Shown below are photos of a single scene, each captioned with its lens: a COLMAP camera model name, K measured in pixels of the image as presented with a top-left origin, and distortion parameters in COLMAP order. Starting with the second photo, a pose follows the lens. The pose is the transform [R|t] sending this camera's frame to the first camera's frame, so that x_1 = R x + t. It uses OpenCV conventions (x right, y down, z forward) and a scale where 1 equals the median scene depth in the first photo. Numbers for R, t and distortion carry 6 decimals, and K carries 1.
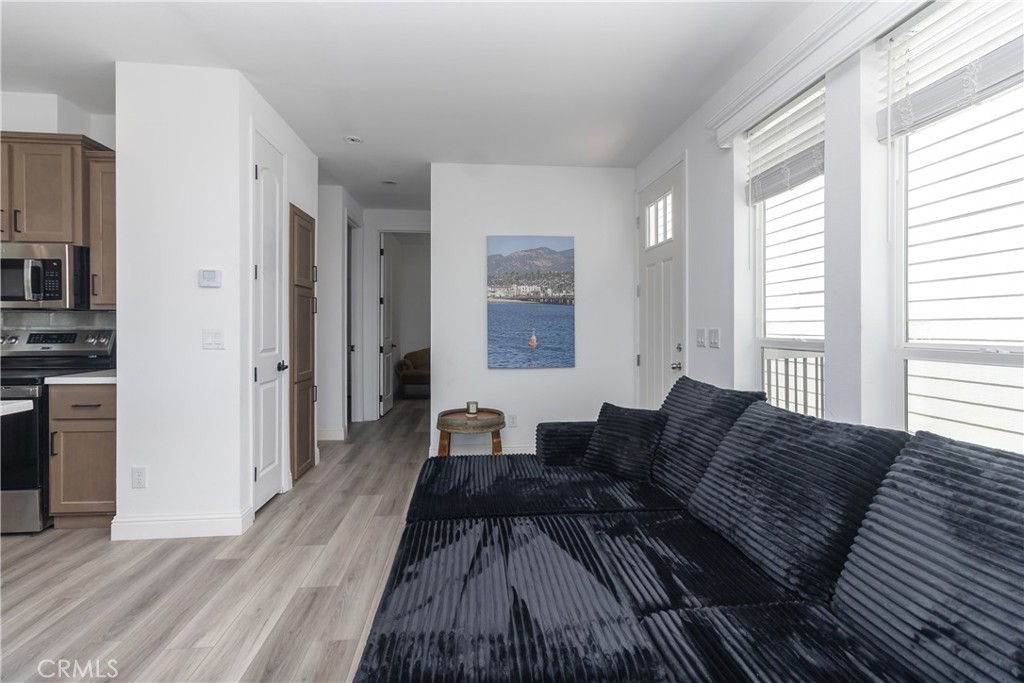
lens RADIAL K [[480.2, 0, 511.7], [0, 480.2, 327.6], [0, 0, 1]] dist [0.000253, 0.000299]
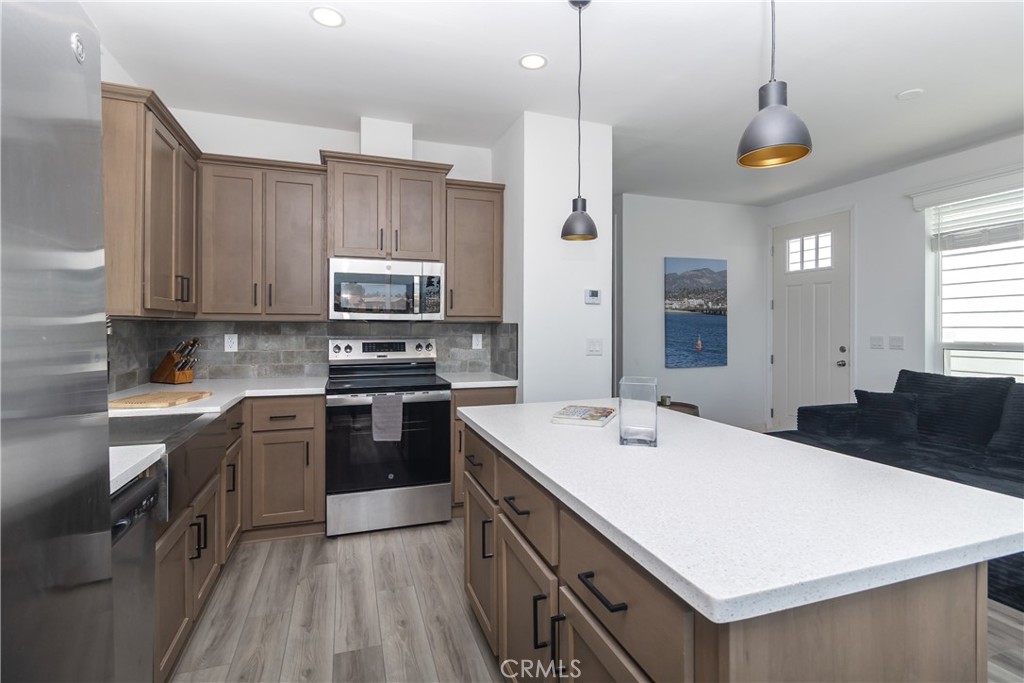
lens RADIAL K [[480.2, 0, 511.7], [0, 480.2, 327.6], [0, 0, 1]] dist [0.000253, 0.000299]
pose [[0.974623, -0.001450, 0.223848, -0.692682], [0.002255, 0.999992, -0.003339, -0.012794], [-0.223841, 0.003759, 0.974618, -0.082685]]
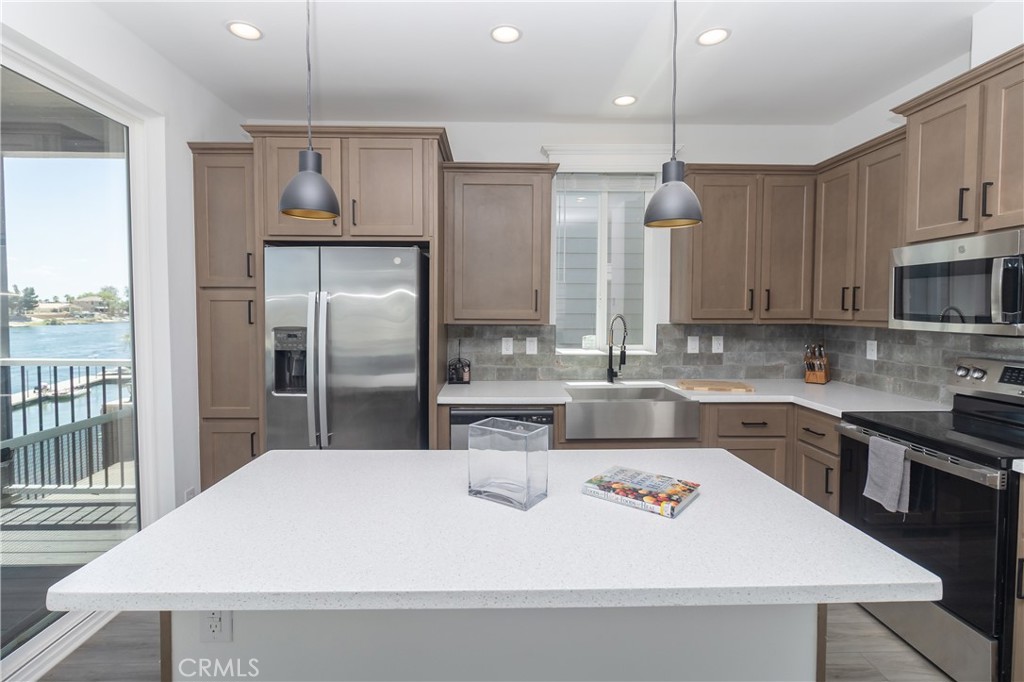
lens RADIAL K [[480.2, 0, 511.7], [0, 480.2, 327.1], [0, 0, 1]] dist [0.000253, 0.000299]
pose [[-0.054557, 0.034409, -0.997918, -0.230680], [-0.010276, 0.999334, 0.035019, -0.044505], [0.998458, 0.012165, -0.054167, 0.268680]]
